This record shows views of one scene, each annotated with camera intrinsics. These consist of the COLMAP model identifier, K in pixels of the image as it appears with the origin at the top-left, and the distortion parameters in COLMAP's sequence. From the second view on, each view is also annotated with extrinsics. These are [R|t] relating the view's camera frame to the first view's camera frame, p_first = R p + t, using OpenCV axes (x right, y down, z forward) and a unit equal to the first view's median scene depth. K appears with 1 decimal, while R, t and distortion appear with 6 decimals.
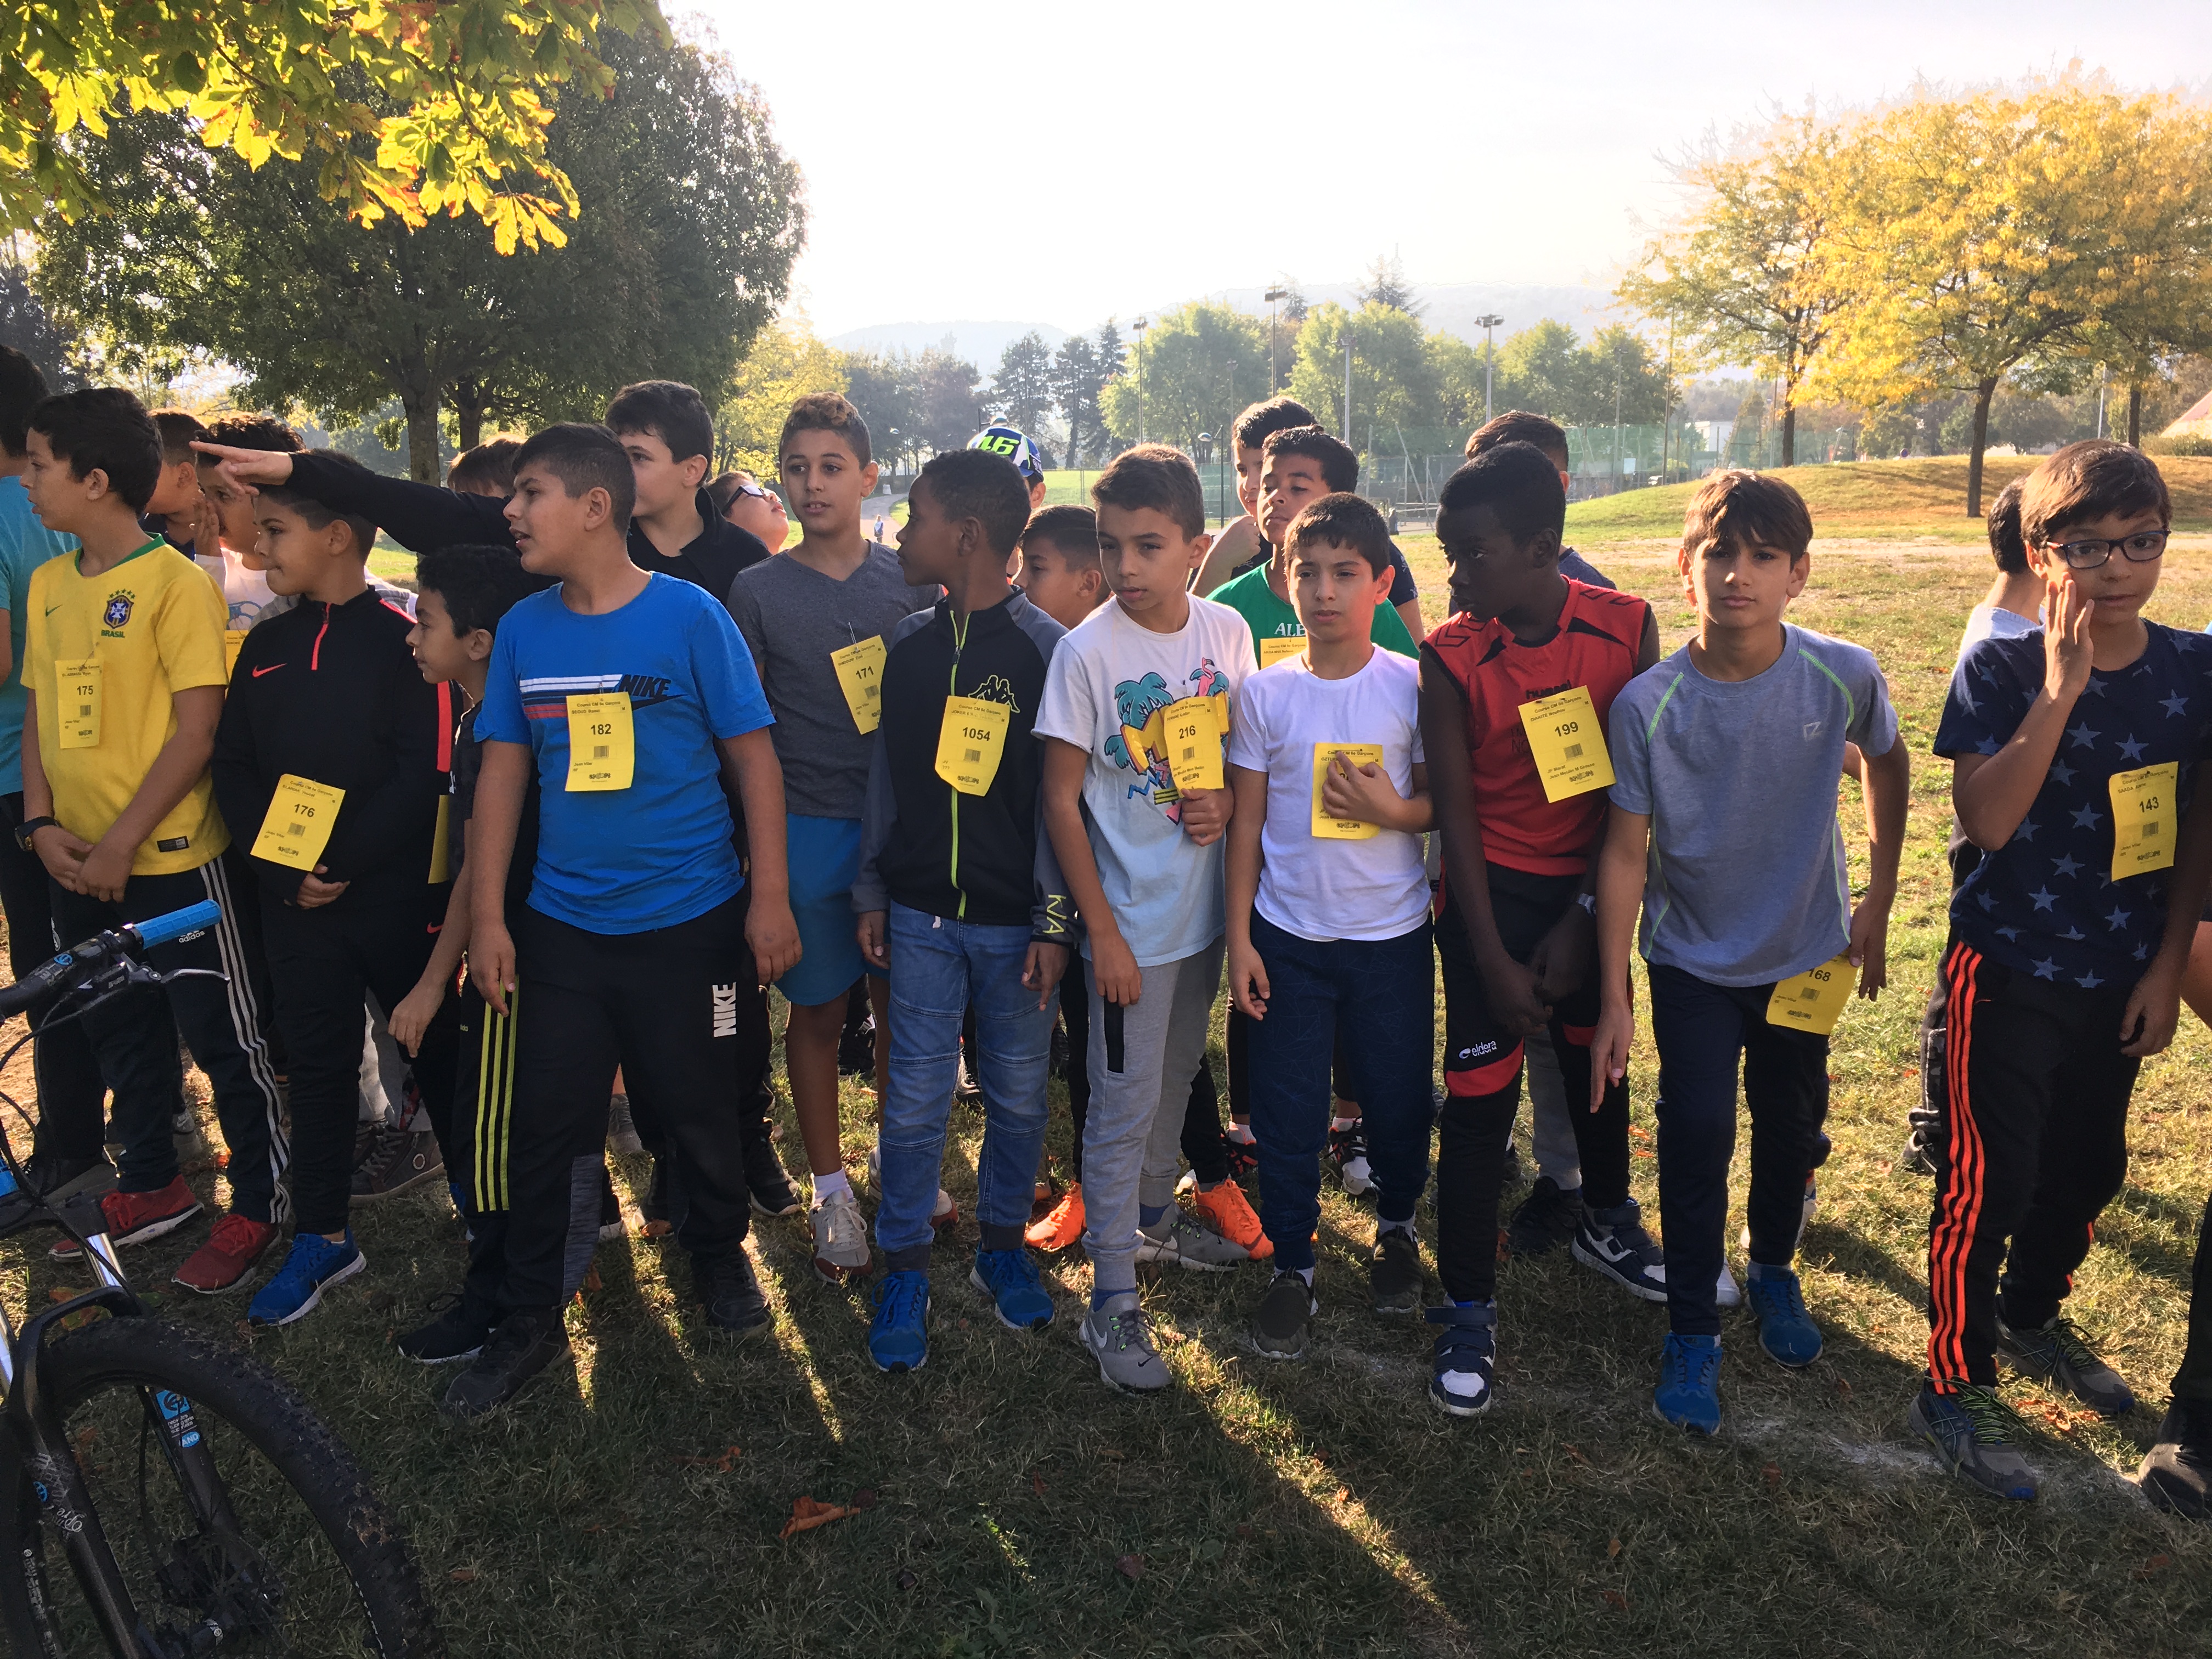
lens RADIAL K [[1869.3, 0, 1109.5], [0, 1869.3, 829.0], [0, 0, 1]] dist [0.075104, -0.079478]
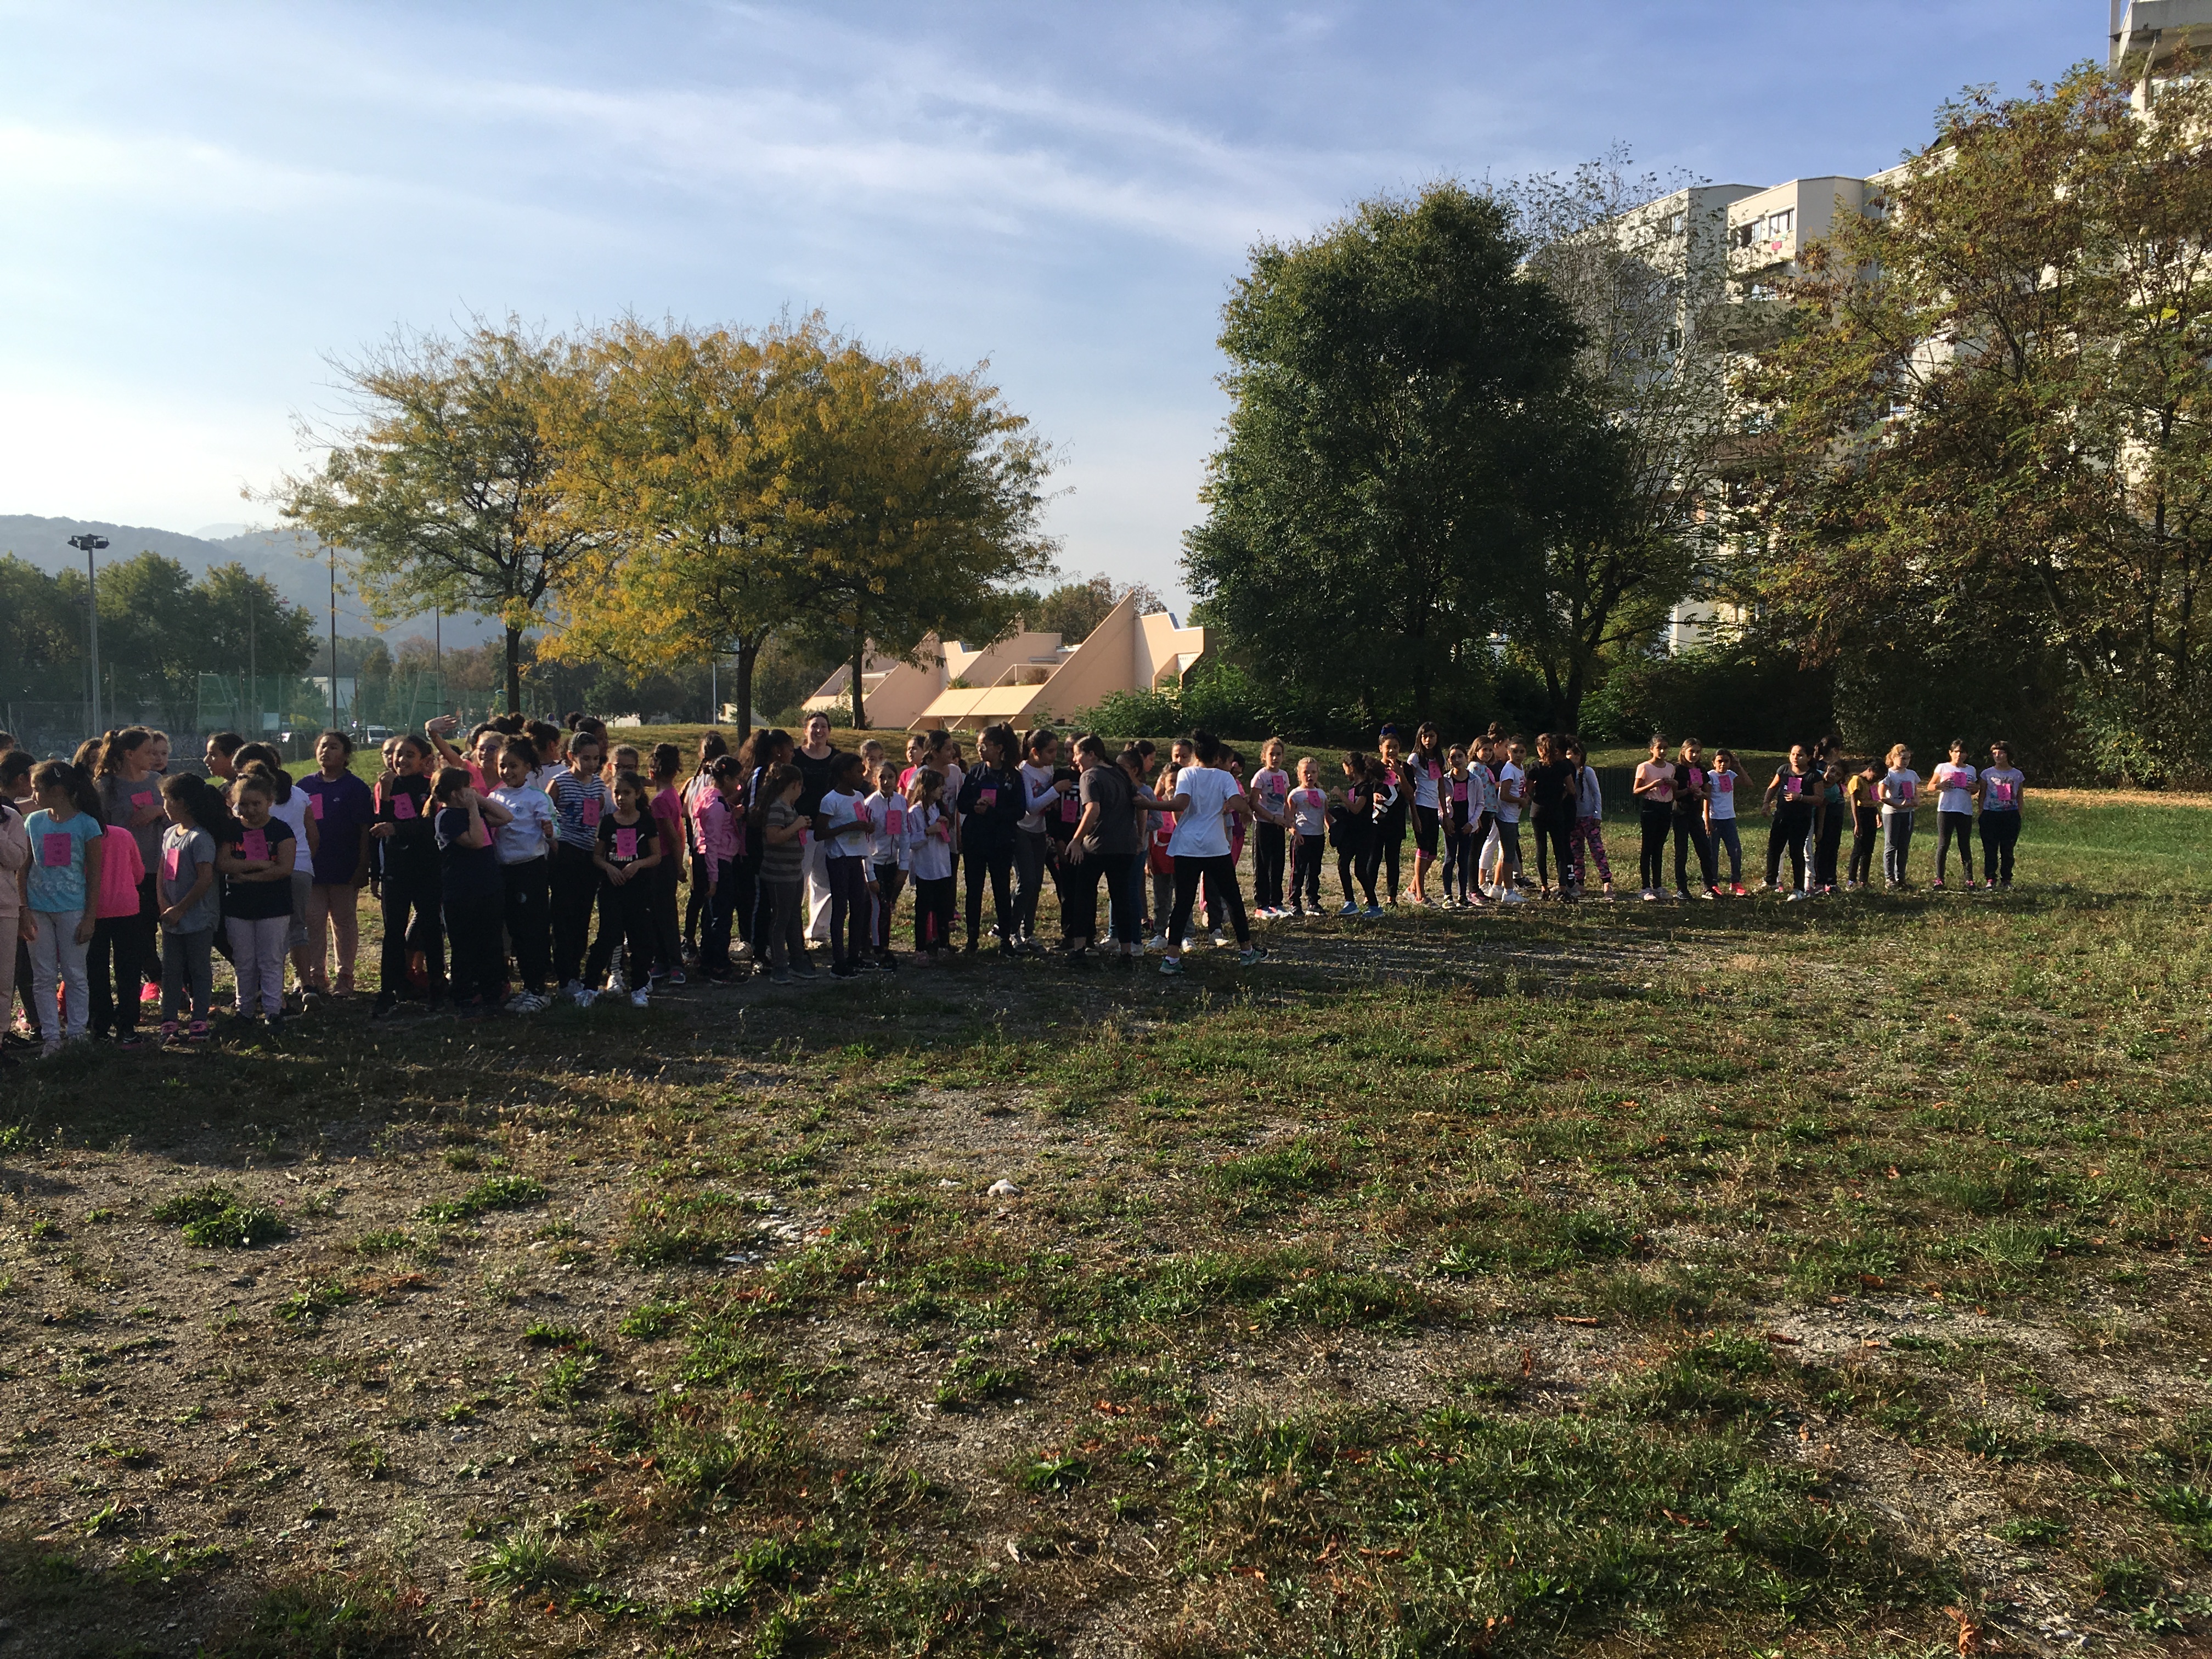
lens RADIAL K [[1893.2, 0, 1106.0], [0, 1893.2, 829.5], [0, 0, 1]] dist [0.072068, -0.082650]
pose [[0.765312, -0.015422, 0.643475, 0.008761], [0.101984, 0.989990, -0.097568, -0.037125], [-0.635529, 0.140294, 0.759224, 0.184827]]
